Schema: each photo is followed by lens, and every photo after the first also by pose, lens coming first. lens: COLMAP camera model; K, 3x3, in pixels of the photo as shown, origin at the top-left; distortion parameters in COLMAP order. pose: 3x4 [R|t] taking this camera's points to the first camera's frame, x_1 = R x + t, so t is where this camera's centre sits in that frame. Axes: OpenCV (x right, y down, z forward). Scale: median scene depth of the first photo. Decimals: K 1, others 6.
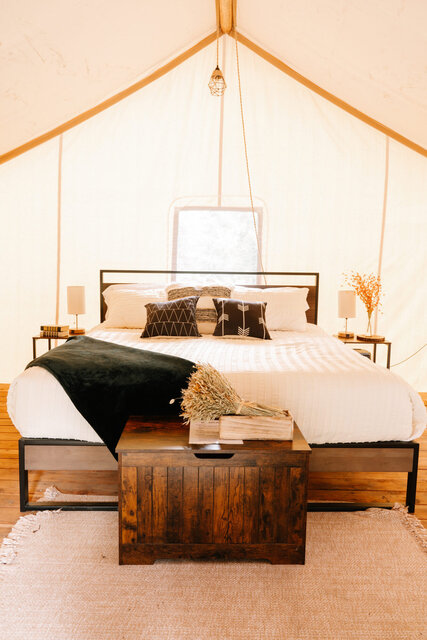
lens RADIAL K [[497.1, 0, 213.5], [0, 497.1, 320.0], [0, 0, 1]] dist [0.034566, 0.000203]
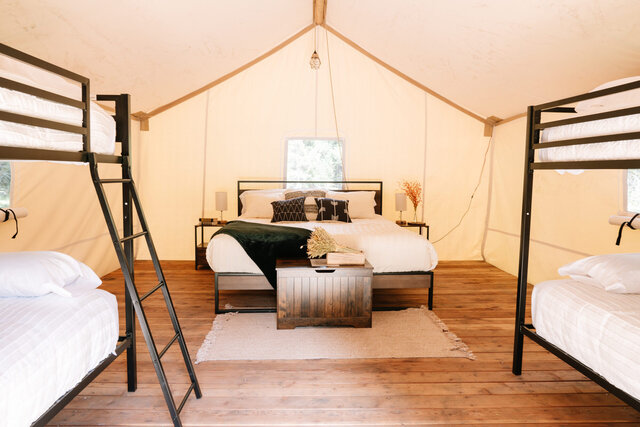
lens RADIAL K [[574.3, 0, 320.0], [0, 574.3, 213.5], [0, 0, 1]] dist [0.158595, -0.003765]
pose [[0.997841, -0.011770, 0.064610, -0.103043], [0.015100, 0.998569, -0.051299, 0.099539], [-0.063914, 0.052164, 0.996591, -0.811142]]
